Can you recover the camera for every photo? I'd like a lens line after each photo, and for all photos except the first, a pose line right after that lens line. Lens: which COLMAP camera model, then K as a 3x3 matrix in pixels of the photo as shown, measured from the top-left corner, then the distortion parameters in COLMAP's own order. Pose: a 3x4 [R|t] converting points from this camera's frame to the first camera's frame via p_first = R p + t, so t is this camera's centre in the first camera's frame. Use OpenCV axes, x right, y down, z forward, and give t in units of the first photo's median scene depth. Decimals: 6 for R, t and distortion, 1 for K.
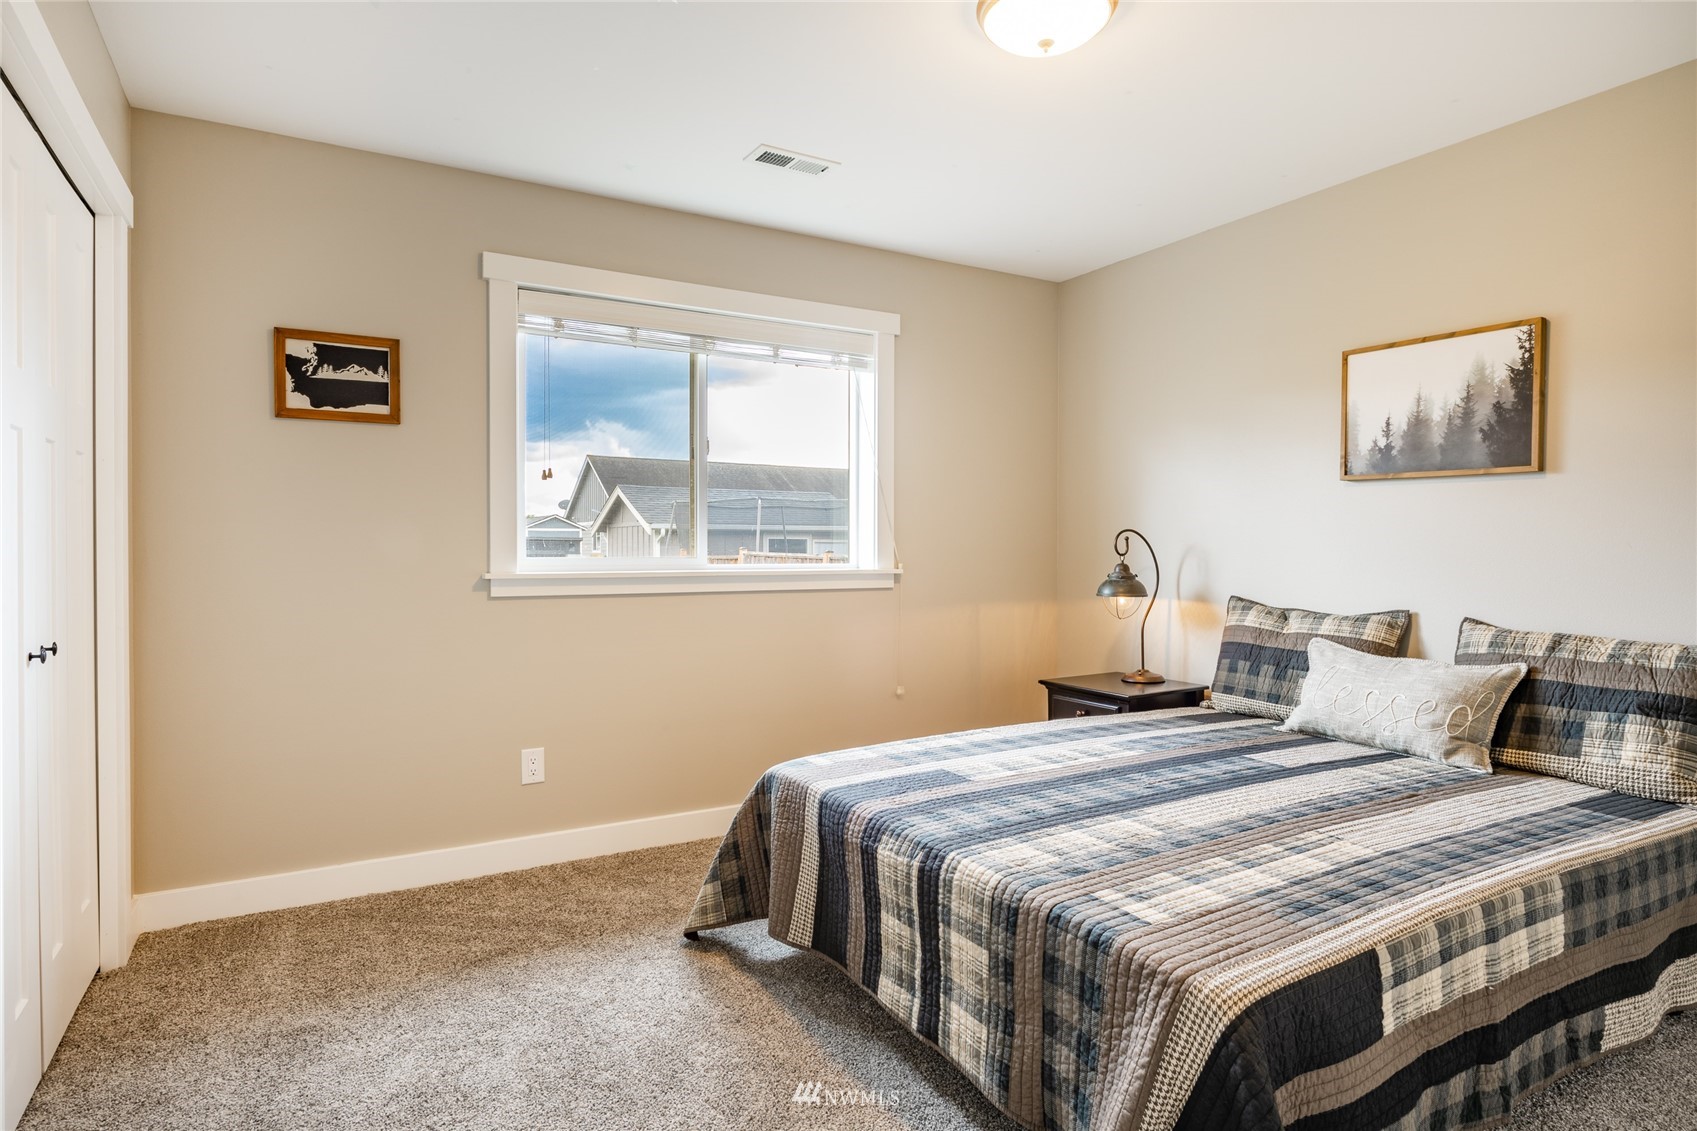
lens RADIAL K [[888.5, 0, 843.1], [0, 888.5, 561.7], [0, 0, 1]] dist [0.003860, -0.000113]
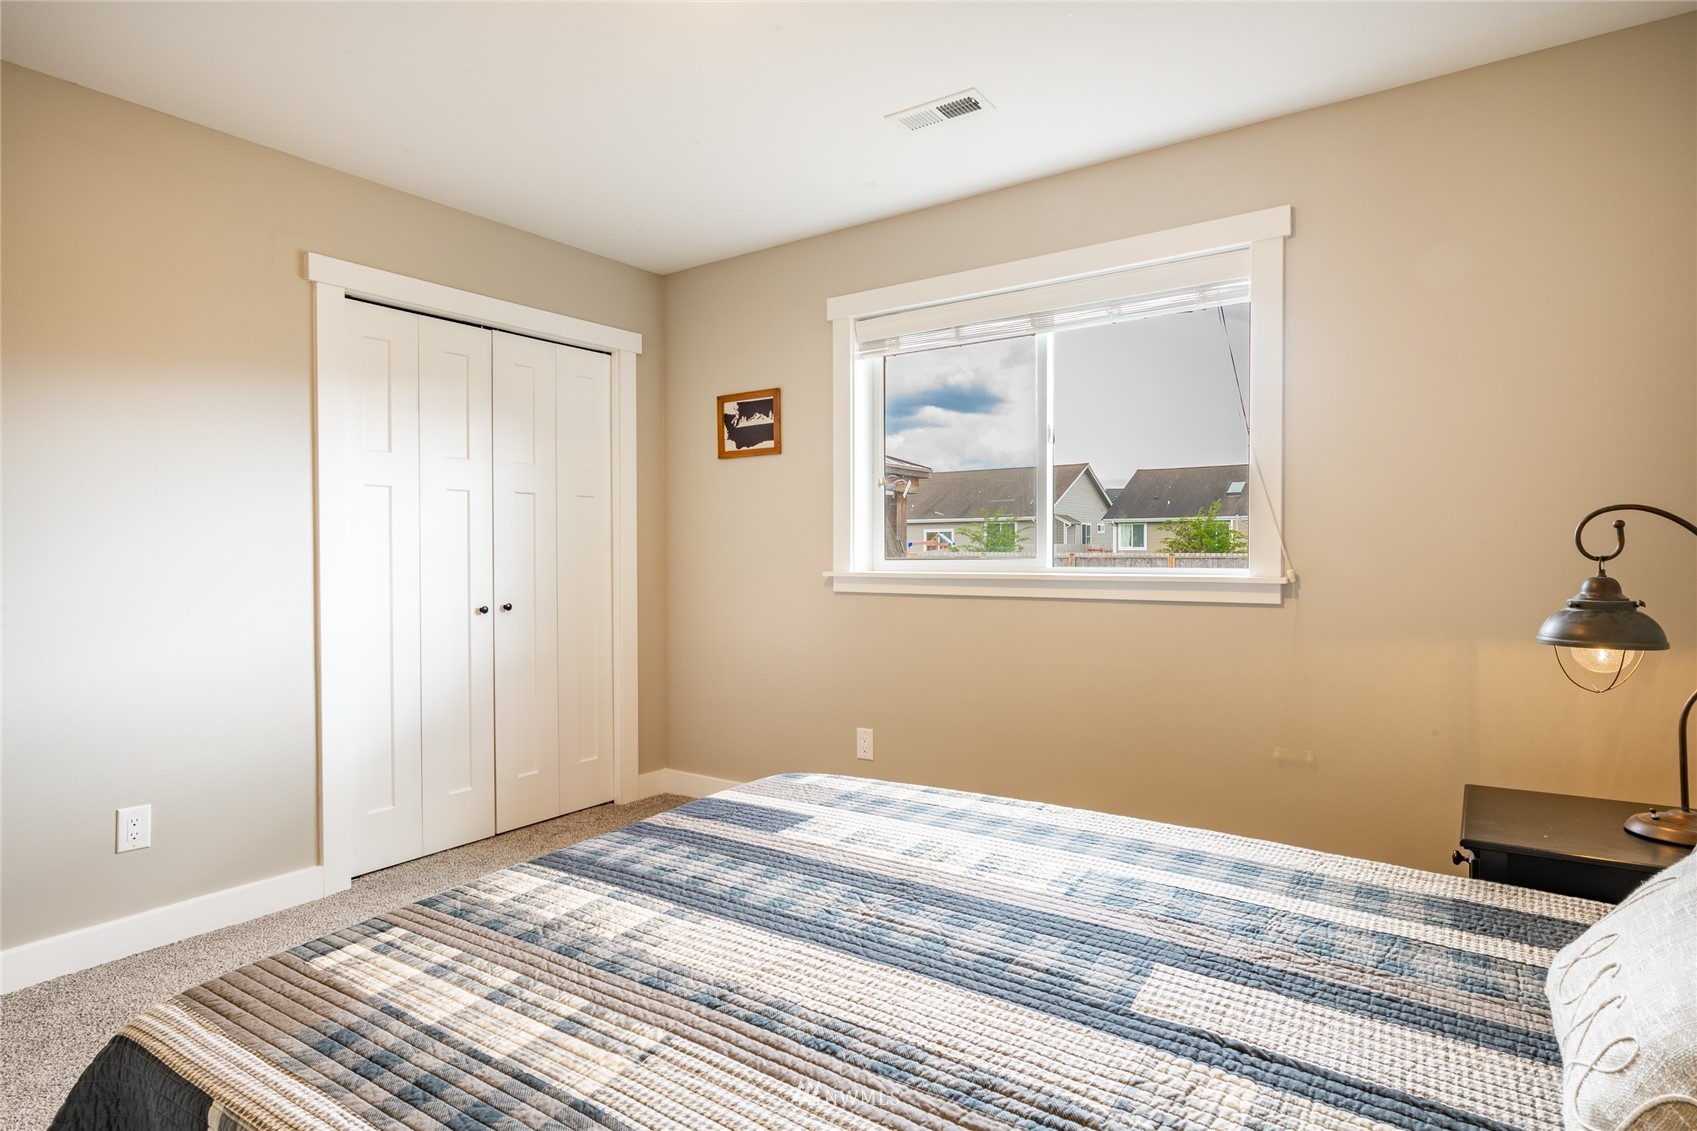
lens RADIAL K [[873.0, 0, 845.2], [0, 873.0, 565.2], [0, 0, 1]] dist [0.006399, -0.004515]
pose [[0.454184, 0.012253, -0.890823, 0.691740], [-0.006280, 0.999925, 0.010551, -0.008344], [0.890886, 0.000802, 0.454227, 0.533892]]
